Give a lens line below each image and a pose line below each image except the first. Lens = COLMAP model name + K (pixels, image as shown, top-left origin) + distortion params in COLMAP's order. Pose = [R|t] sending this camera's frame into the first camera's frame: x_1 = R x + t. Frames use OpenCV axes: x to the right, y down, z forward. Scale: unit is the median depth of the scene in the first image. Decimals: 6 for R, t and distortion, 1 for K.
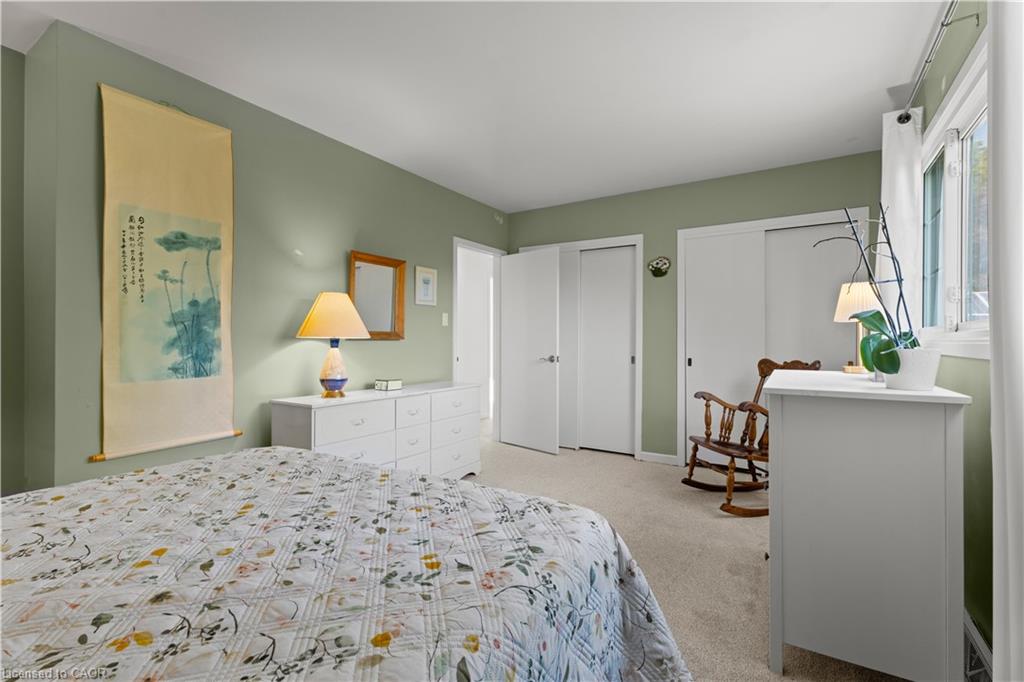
lens RADIAL K [[451.1, 0, 512.9], [0, 451.1, 341.5], [0, 0, 1]] dist [-0.004230, 0.002883]
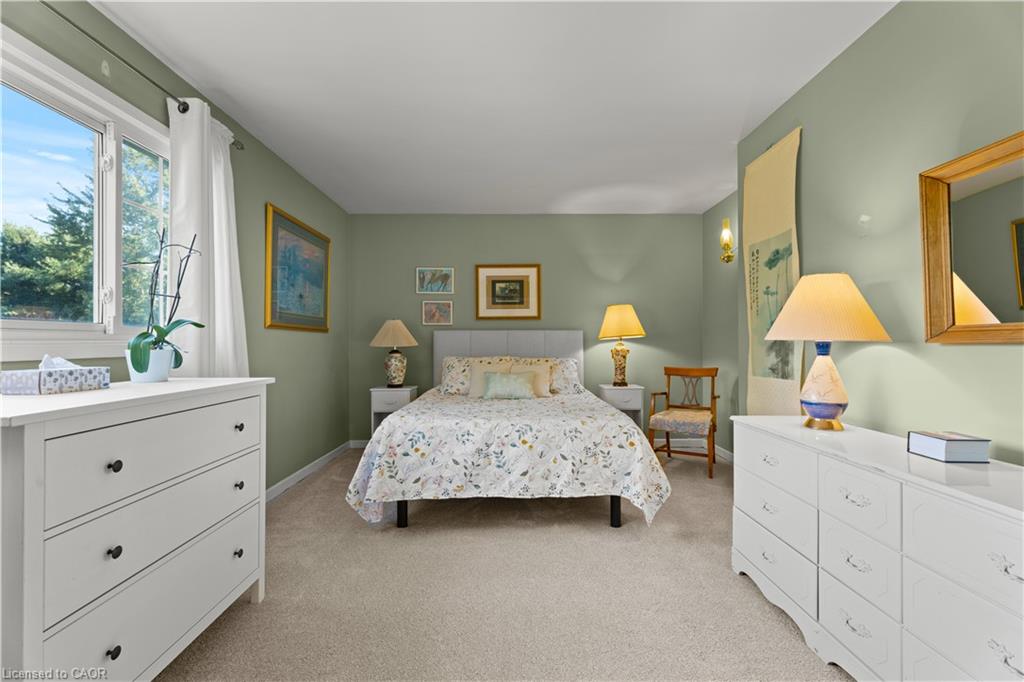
lens RADIAL K [[451.1, 0, 511.0], [0, 451.1, 339.7], [0, 0, 1]] dist [-0.004230, 0.002883]
pose [[-0.836436, -0.008281, -0.548002, 0.444002], [-0.001999, 0.999925, -0.012059, -0.000165], [0.548061, -0.008991, -0.836390, 1.573803]]
